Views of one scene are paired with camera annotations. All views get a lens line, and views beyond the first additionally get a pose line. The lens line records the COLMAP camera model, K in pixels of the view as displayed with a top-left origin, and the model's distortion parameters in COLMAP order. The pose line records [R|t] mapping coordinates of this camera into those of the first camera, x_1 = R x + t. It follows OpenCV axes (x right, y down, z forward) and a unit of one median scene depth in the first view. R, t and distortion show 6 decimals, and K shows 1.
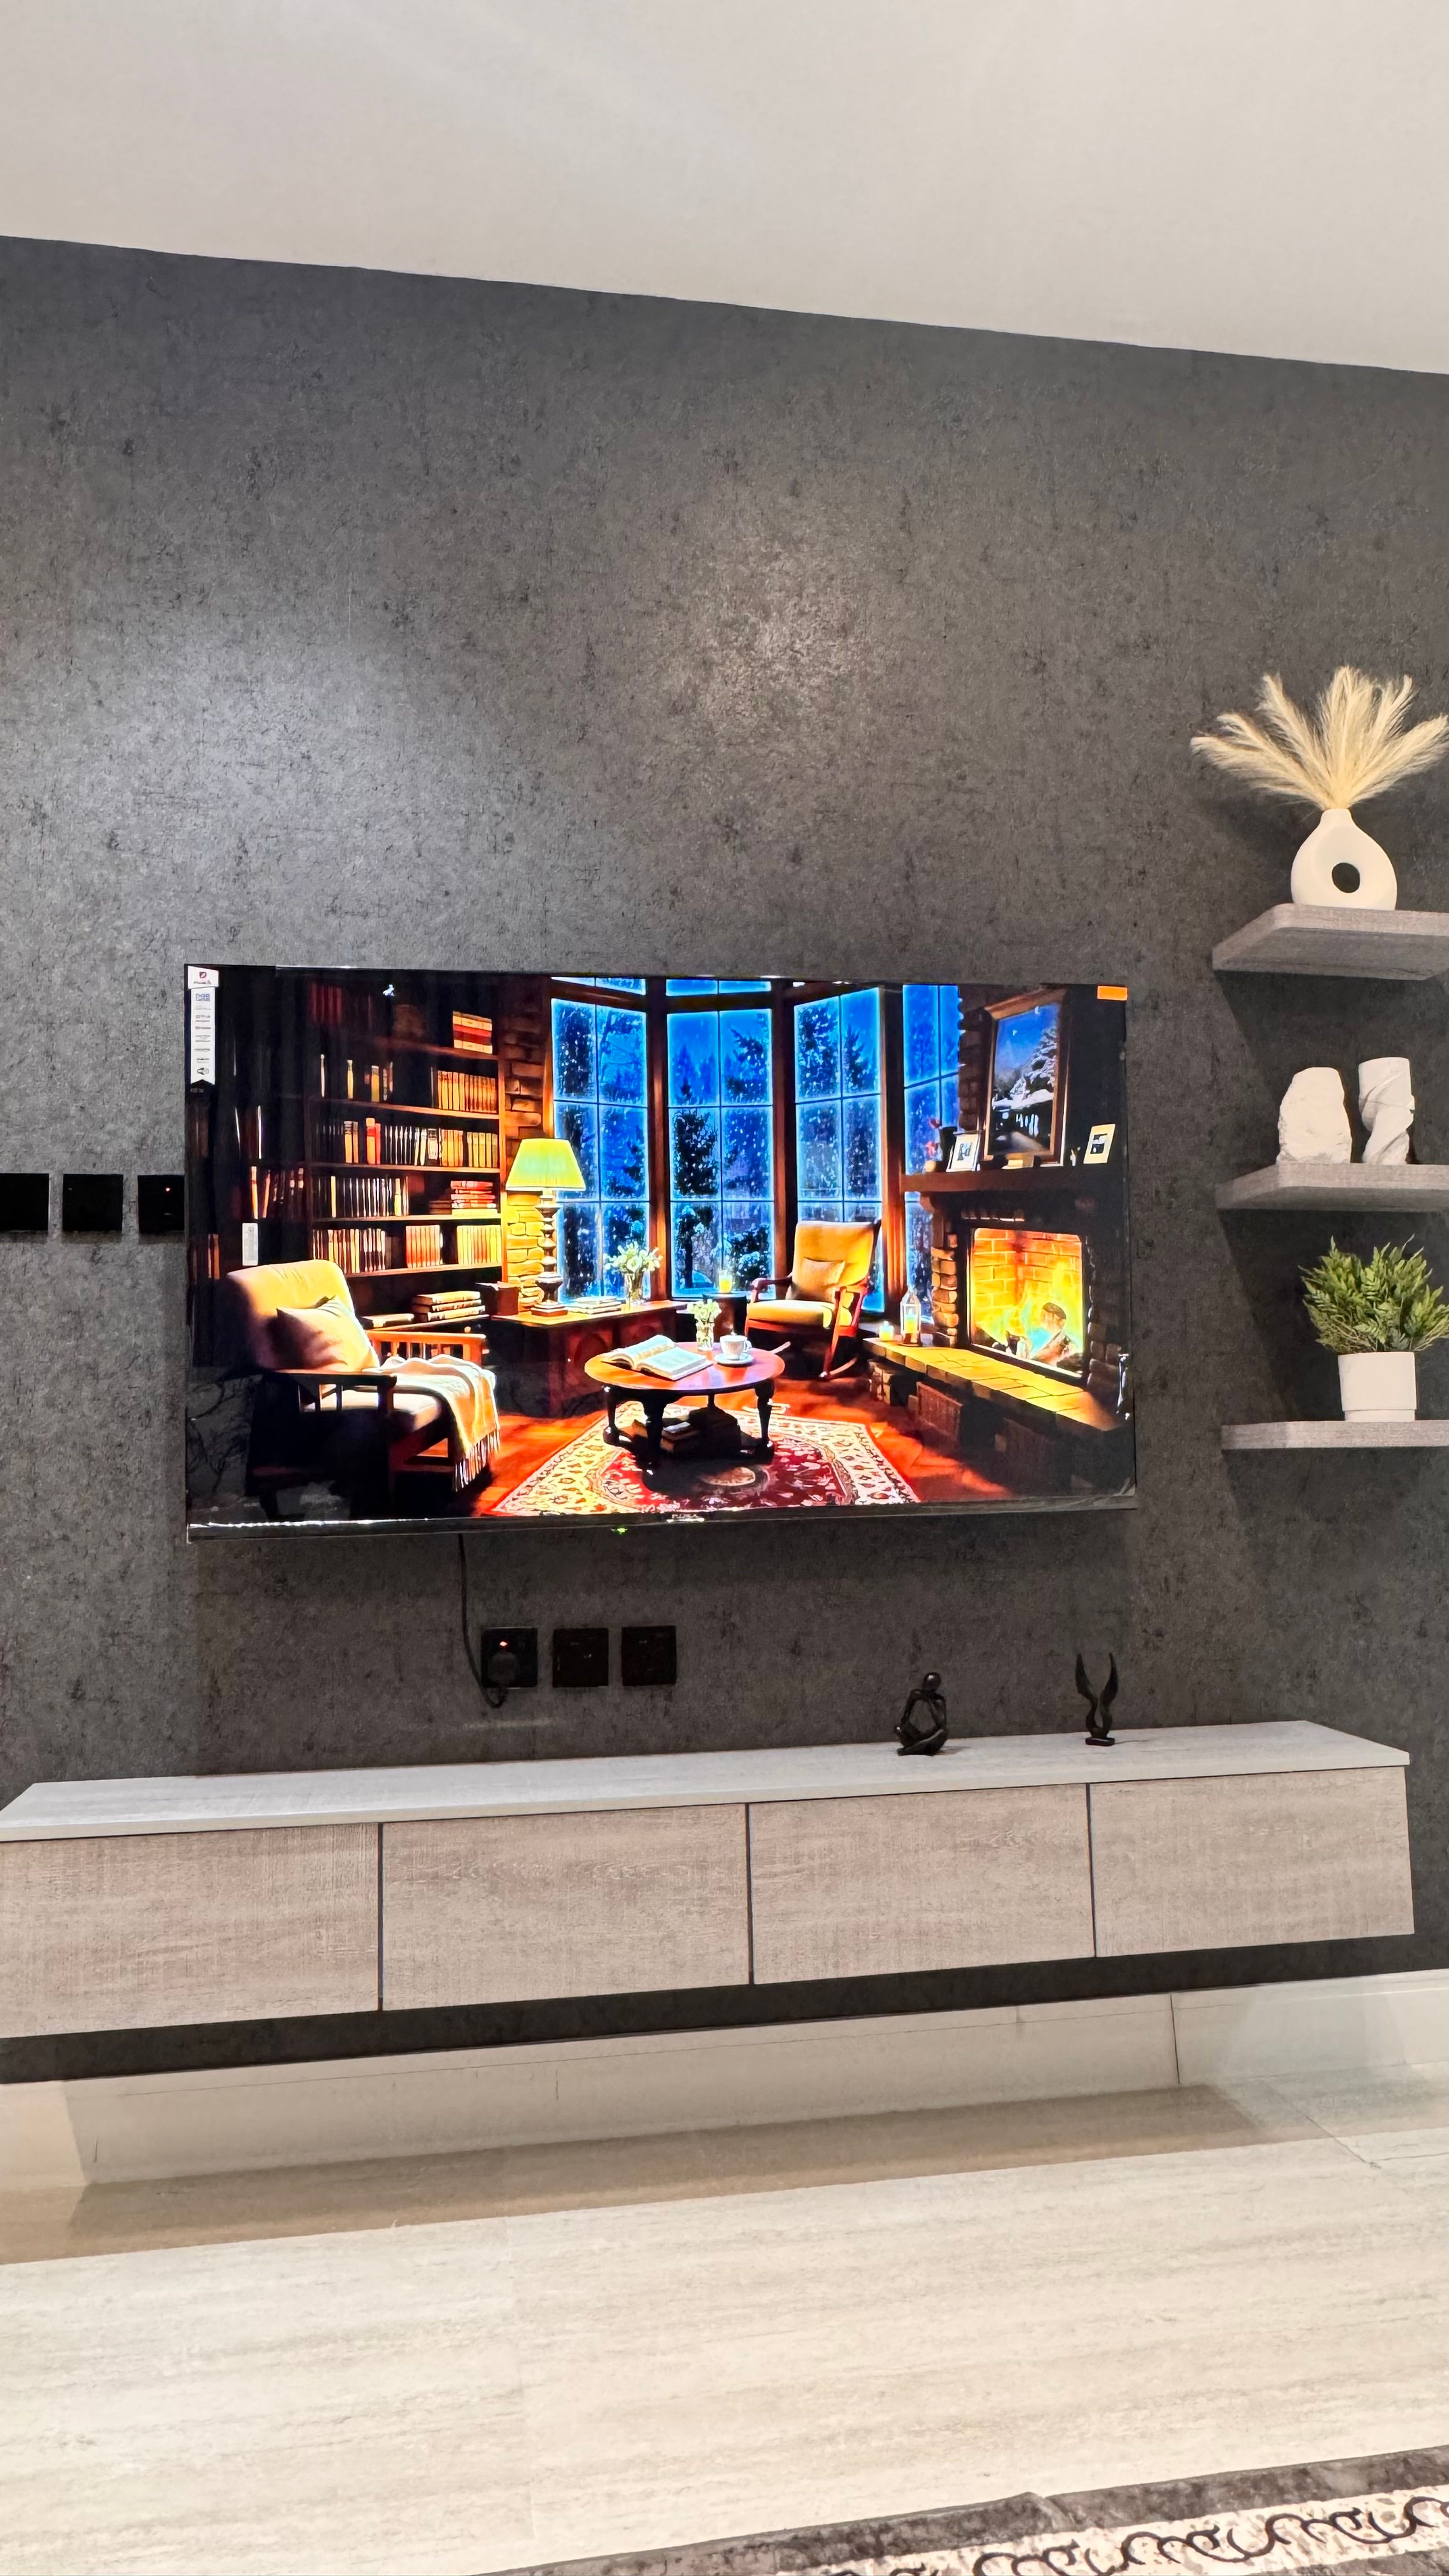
lens RADIAL K [[1743.7, 0, 709.7], [0, 1743.7, 1241.5], [0, 0, 1]] dist [-0.033913, 0.042847]
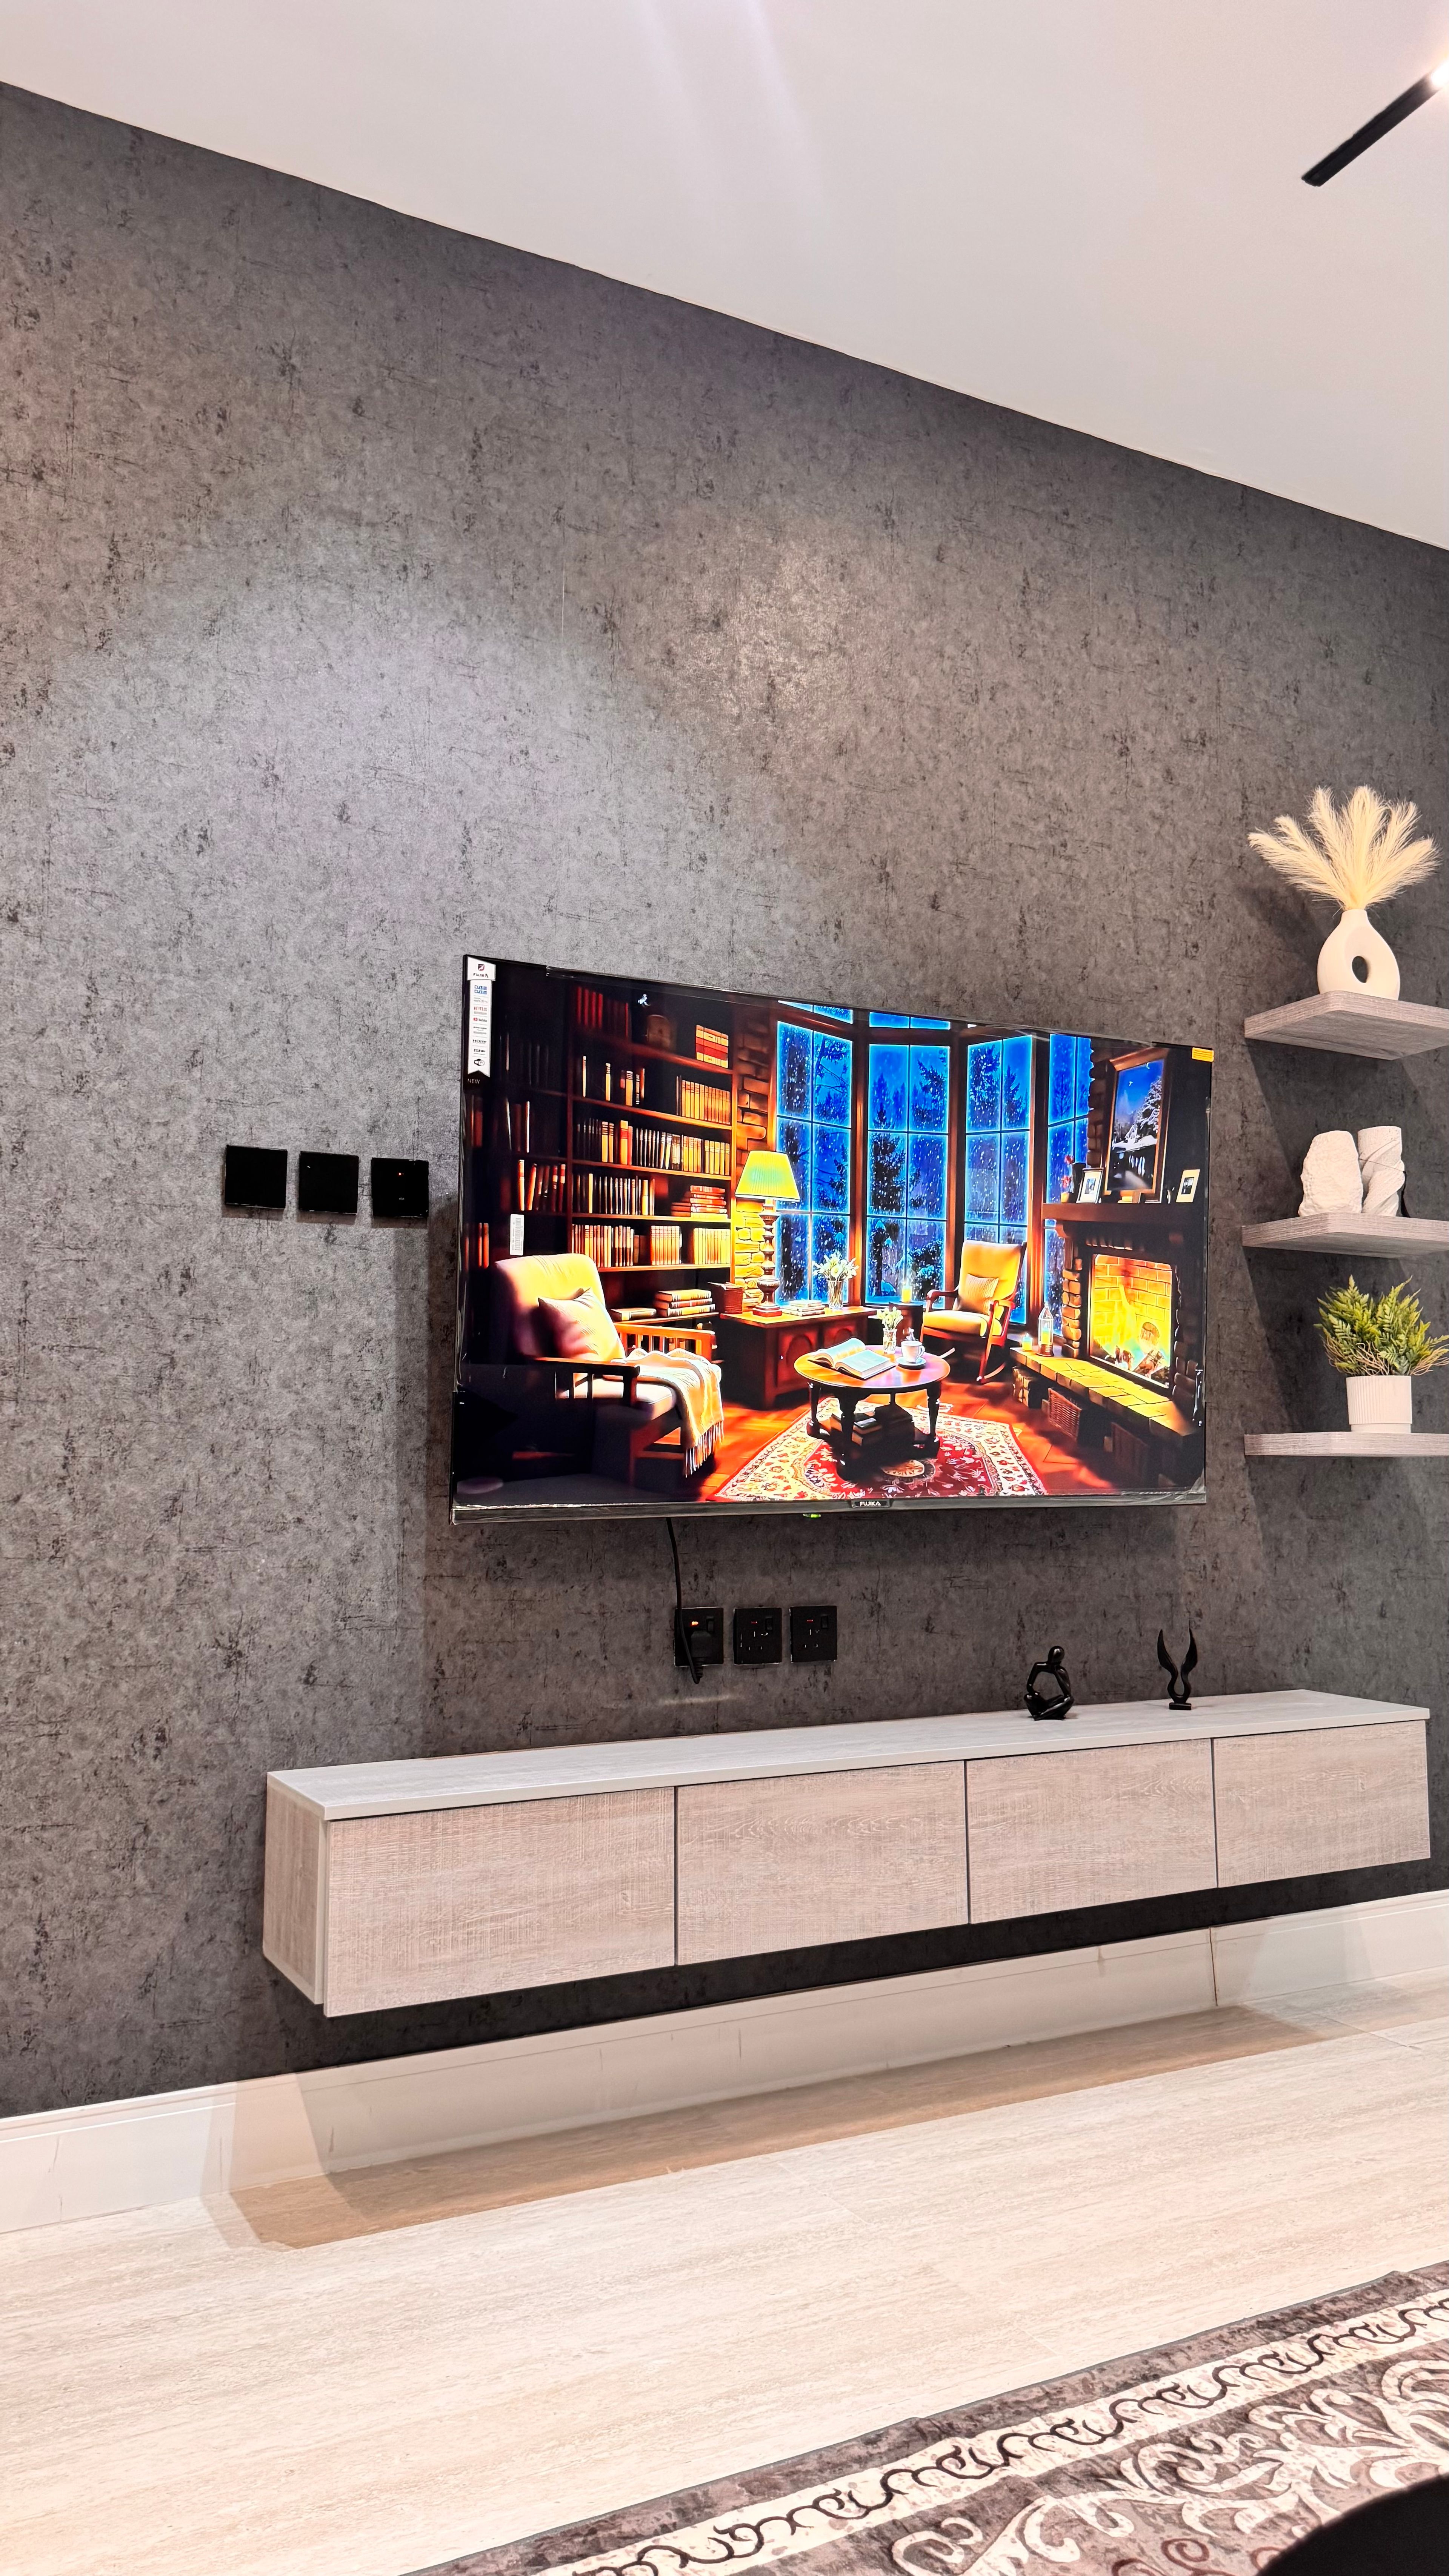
lens RADIAL K [[1846.6, 0, 704.0], [0, 1846.6, 1262.1], [0, 0, 1]] dist [0.063179, -0.059676]
pose [[0.950441, 0.051003, 0.306692, -0.465749], [-0.055705, 0.998426, 0.006593, 0.004008], [-0.305873, -0.023350, 0.951786, -0.069076]]
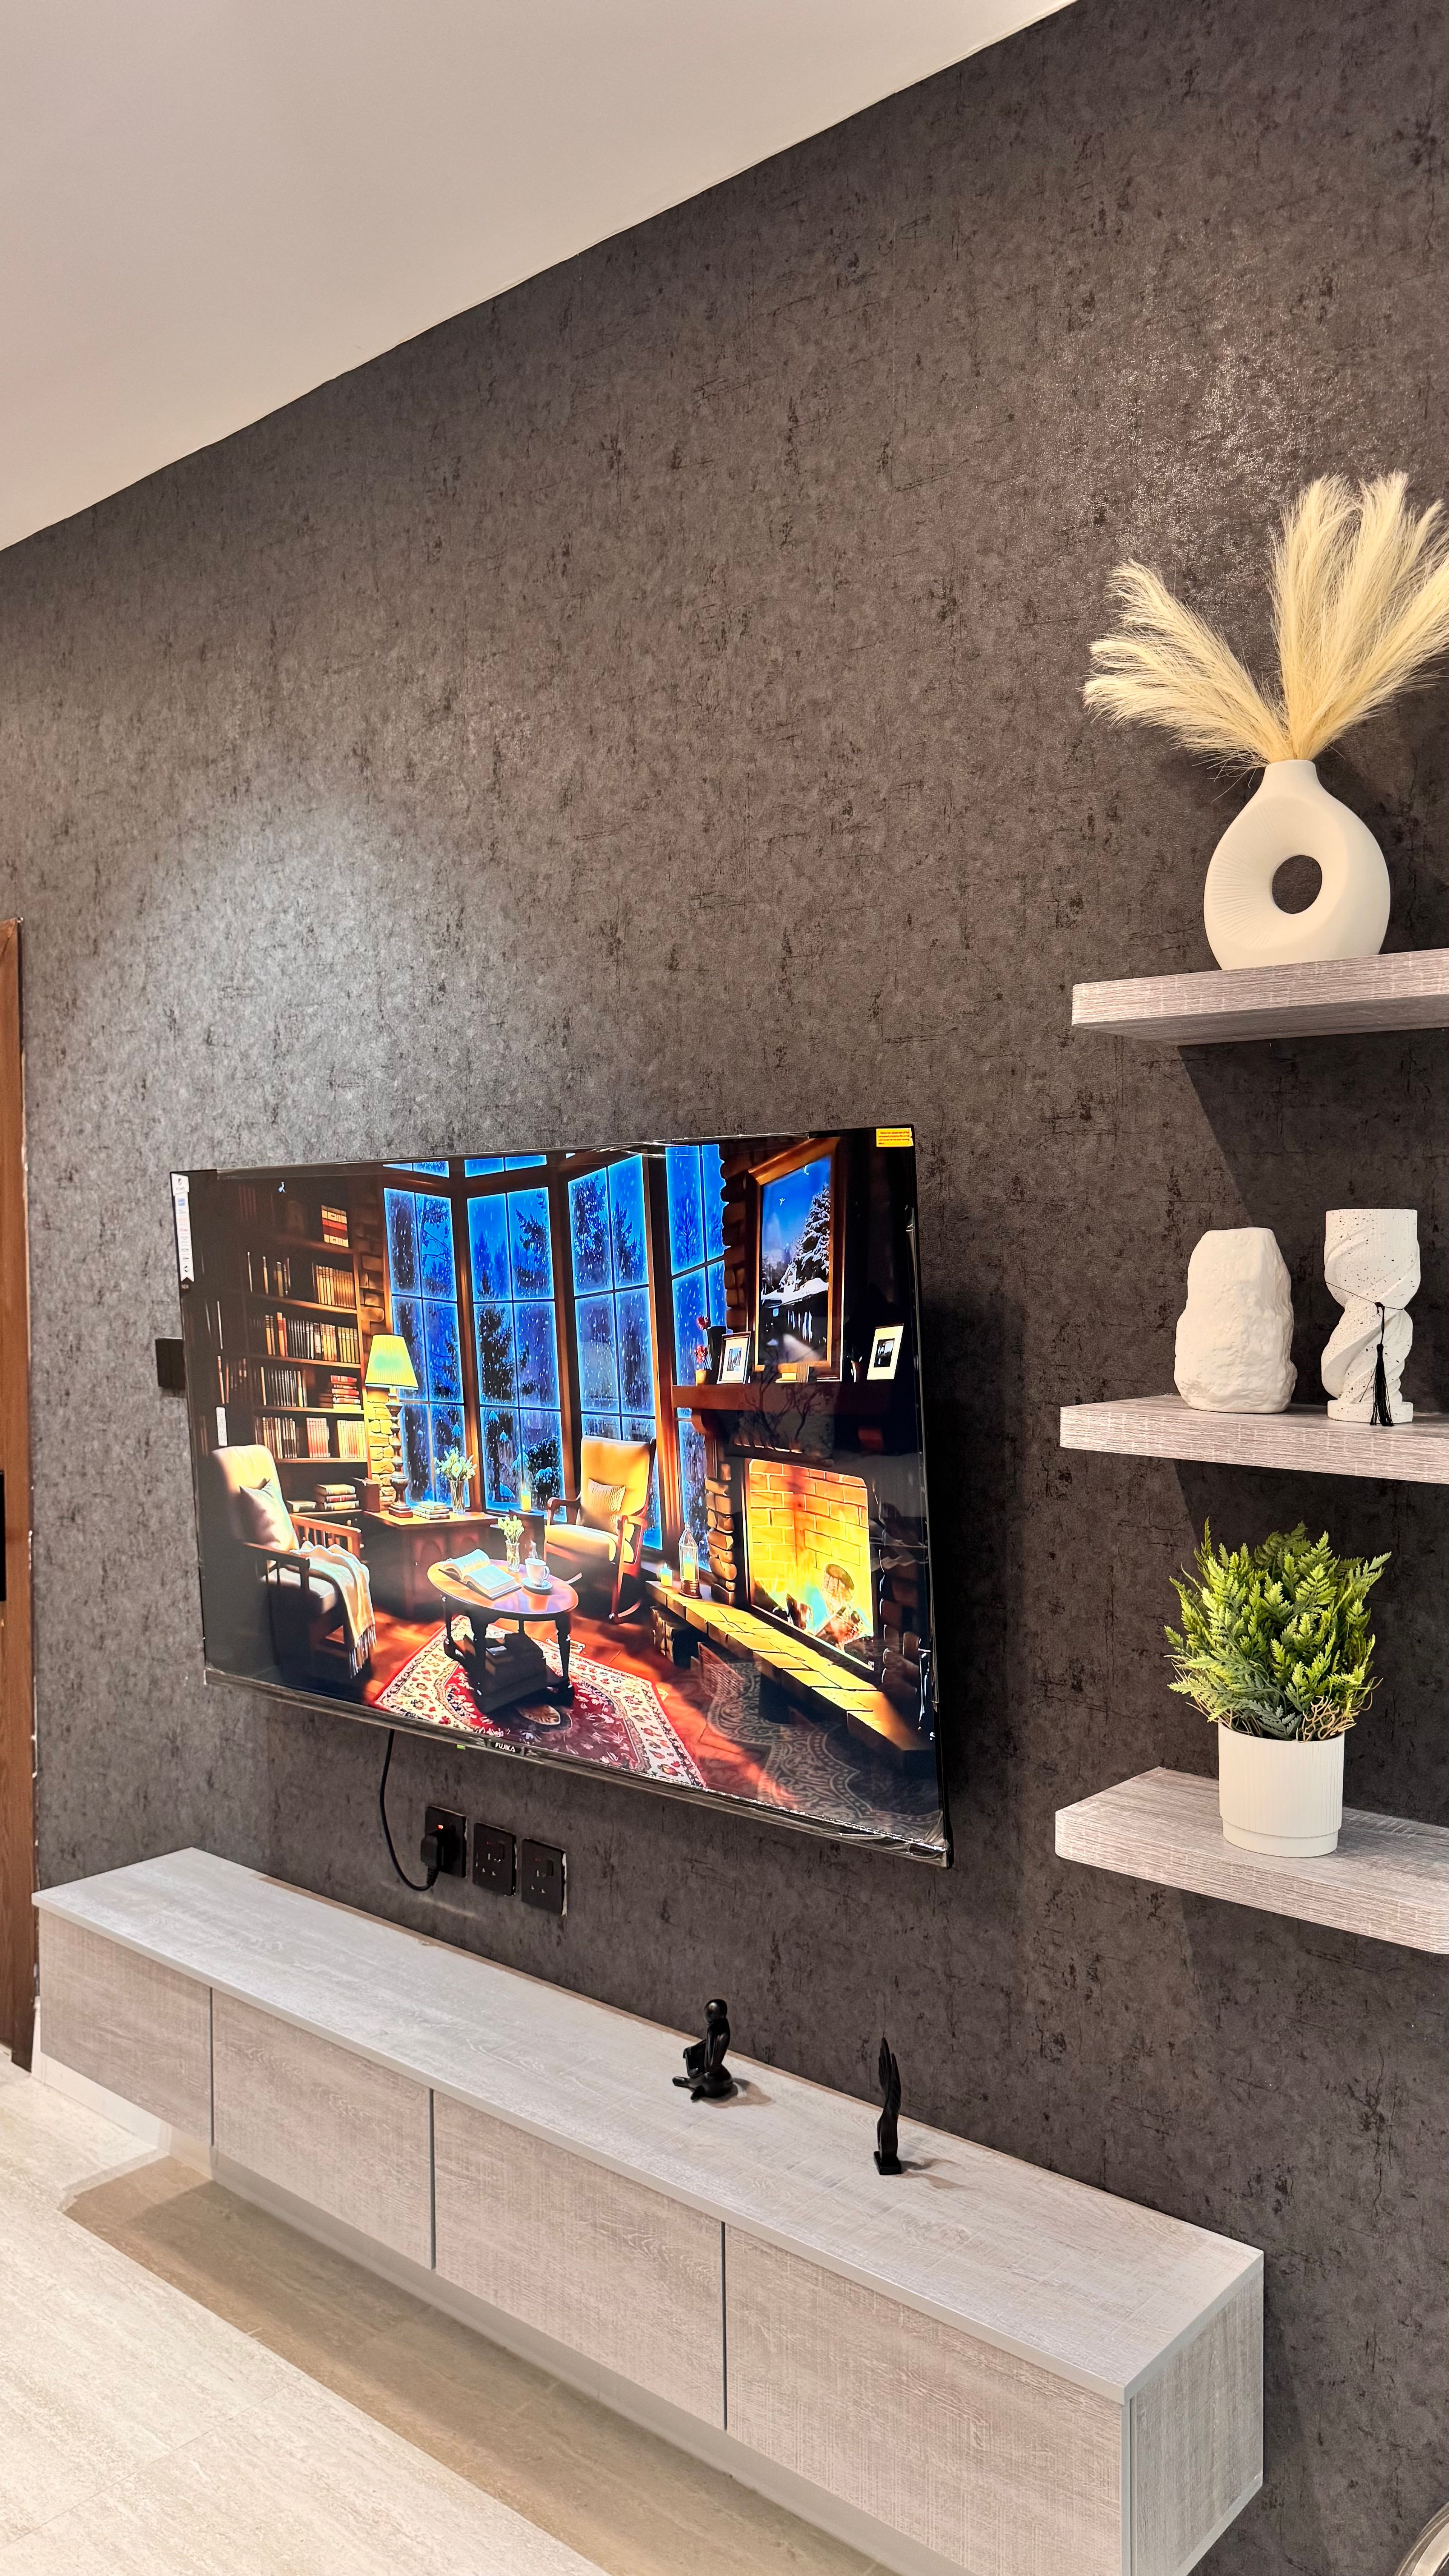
lens RADIAL K [[1846.6, 0, 665.8], [0, 1846.6, 1275.7], [0, 0, 1]] dist [0.063179, -0.059676]
pose [[0.617066, 0.026775, -0.786456, 0.784082], [0.092330, 0.990054, 0.106149, -0.181026], [0.781476, -0.138114, 0.608457, 0.490897]]
